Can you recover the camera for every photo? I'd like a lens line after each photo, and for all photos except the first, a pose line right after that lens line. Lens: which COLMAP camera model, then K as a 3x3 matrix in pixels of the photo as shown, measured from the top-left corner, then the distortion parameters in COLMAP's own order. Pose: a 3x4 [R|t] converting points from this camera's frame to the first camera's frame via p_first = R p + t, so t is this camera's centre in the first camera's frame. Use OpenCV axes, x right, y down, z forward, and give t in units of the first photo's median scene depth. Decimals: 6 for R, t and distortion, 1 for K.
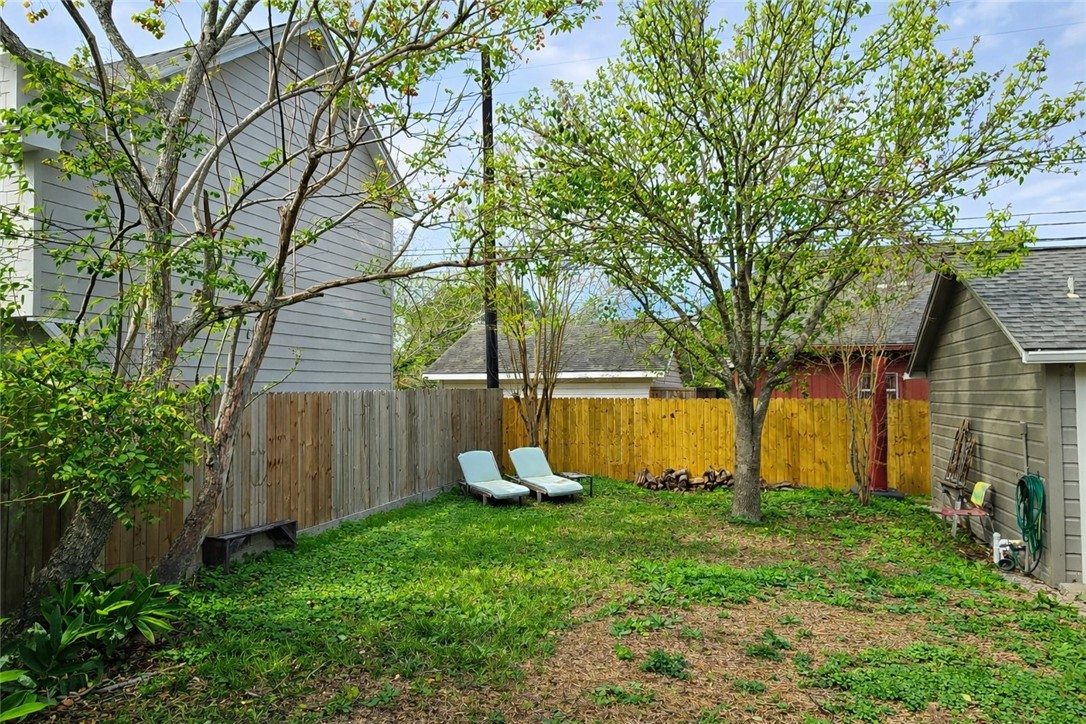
lens RADIAL K [[777.0, 0, 544.2], [0, 777.0, 362.7], [0, 0, 1]] dist [-0.000172, 0.000076]
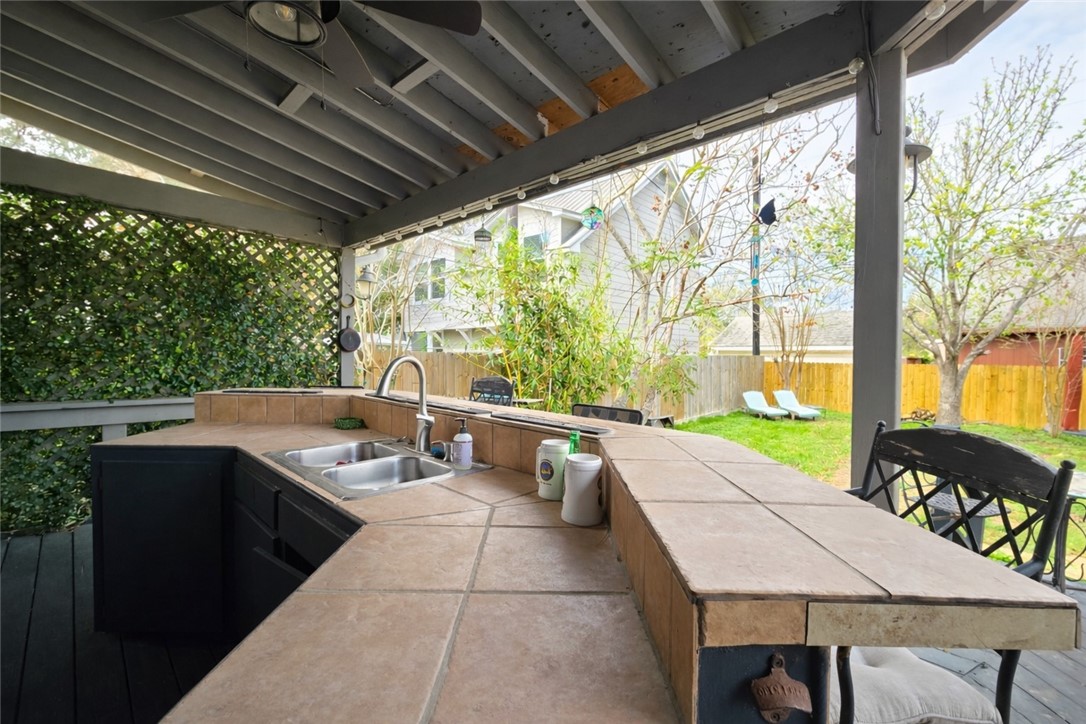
lens RADIAL K [[446.1, 0, 538.9], [0, 446.1, 363.9], [0, 0, 1]] dist [0.002412, 0.000105]
pose [[0.884205, 0.017040, -0.466788, -0.043961], [0.007229, 0.998715, 0.050152, -0.002658], [0.467043, -0.047719, 0.882946, -0.149532]]
